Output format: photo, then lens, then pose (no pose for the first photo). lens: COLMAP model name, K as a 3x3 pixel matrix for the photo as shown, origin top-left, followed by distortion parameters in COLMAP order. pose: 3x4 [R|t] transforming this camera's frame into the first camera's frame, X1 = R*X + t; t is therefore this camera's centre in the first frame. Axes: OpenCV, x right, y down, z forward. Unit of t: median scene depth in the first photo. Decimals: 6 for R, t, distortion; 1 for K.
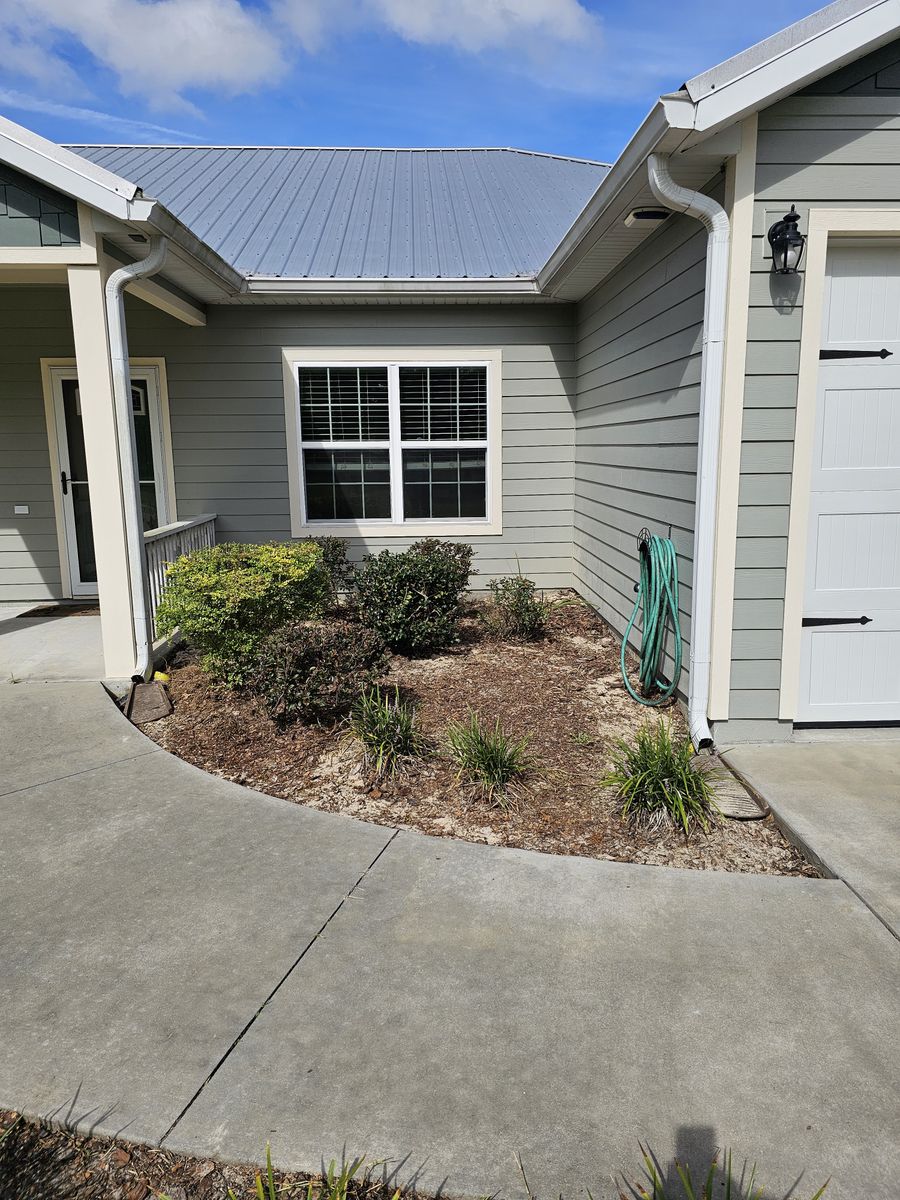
lens RADIAL K [[800.4, 0, 462.8], [0, 800.4, 584.5], [0, 0, 1]] dist [0.054579, -0.051623]
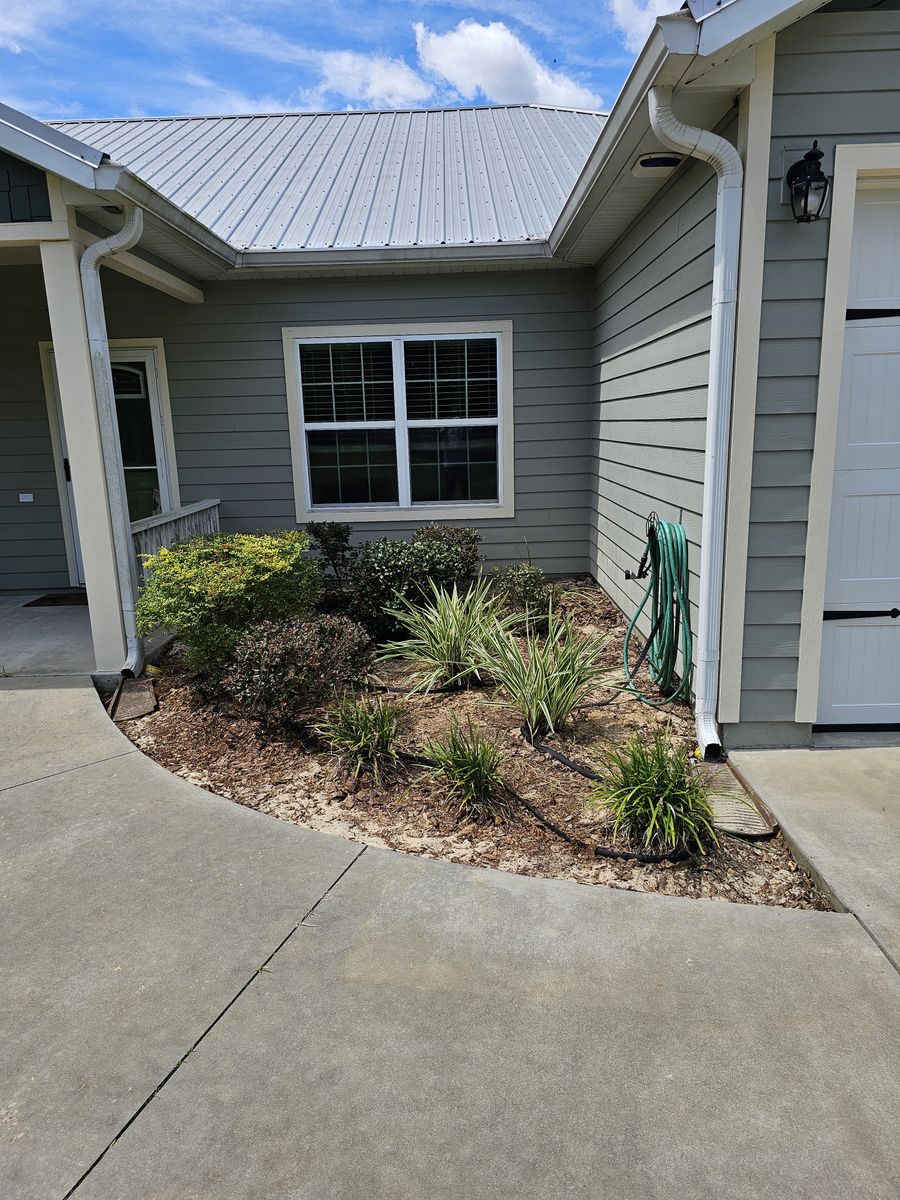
lens RADIAL K [[800.8, 0, 450.0], [0, 800.8, 600.0], [0, 0, 1]] dist [0.047160, -0.042875]
pose [[0.998040, -0.005073, -0.062377, 0.059384], [0.007960, 0.998904, 0.046121, -0.016057], [0.062074, -0.046527, 0.996986, 0.073677]]
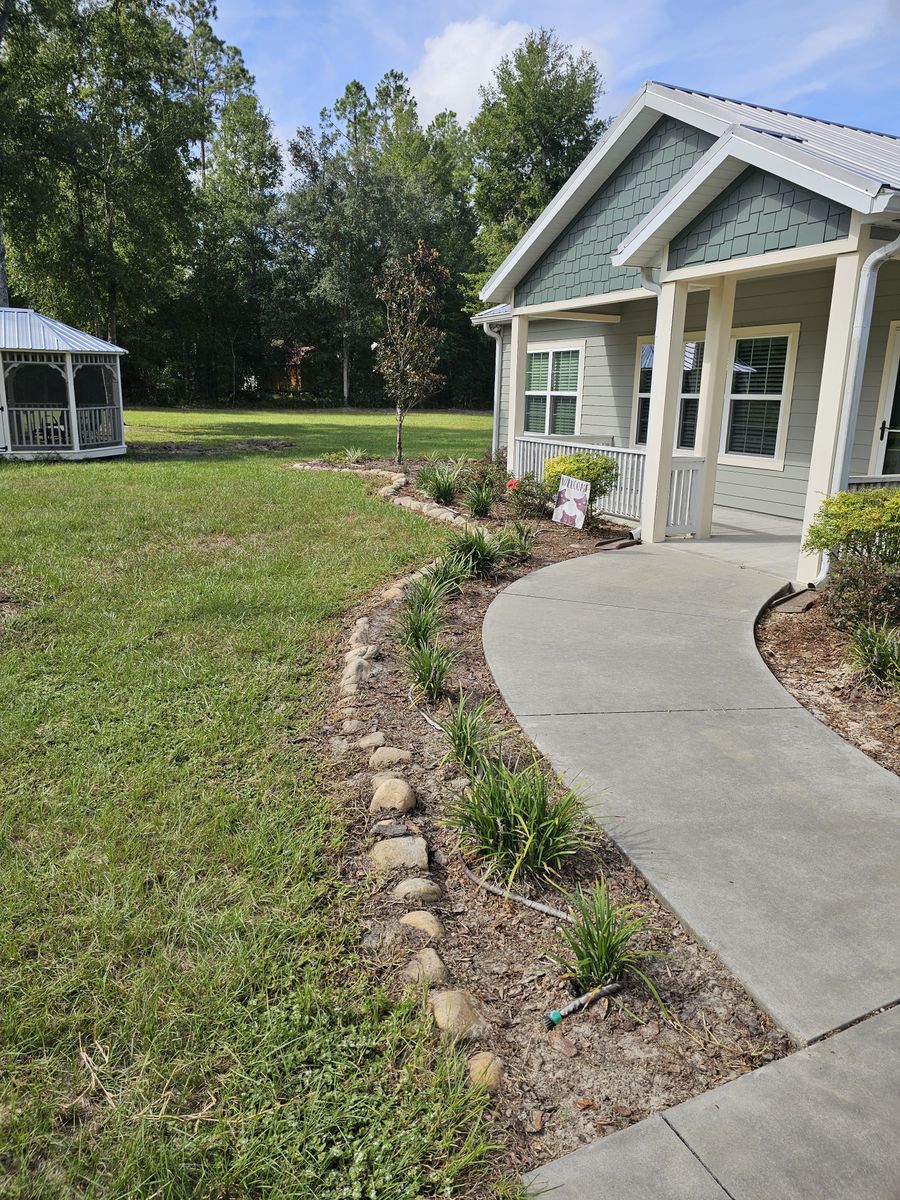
lens RADIAL K [[797.7, 0, 450.3], [0, 797.7, 592.3], [0, 0, 1]] dist [0.024859, -0.004758]
pose [[0.398043, 0.247985, -0.883213, 0.618417], [-0.185430, 0.964646, 0.187281, -0.004836], [0.898430, 0.089228, 0.429955, -0.055256]]
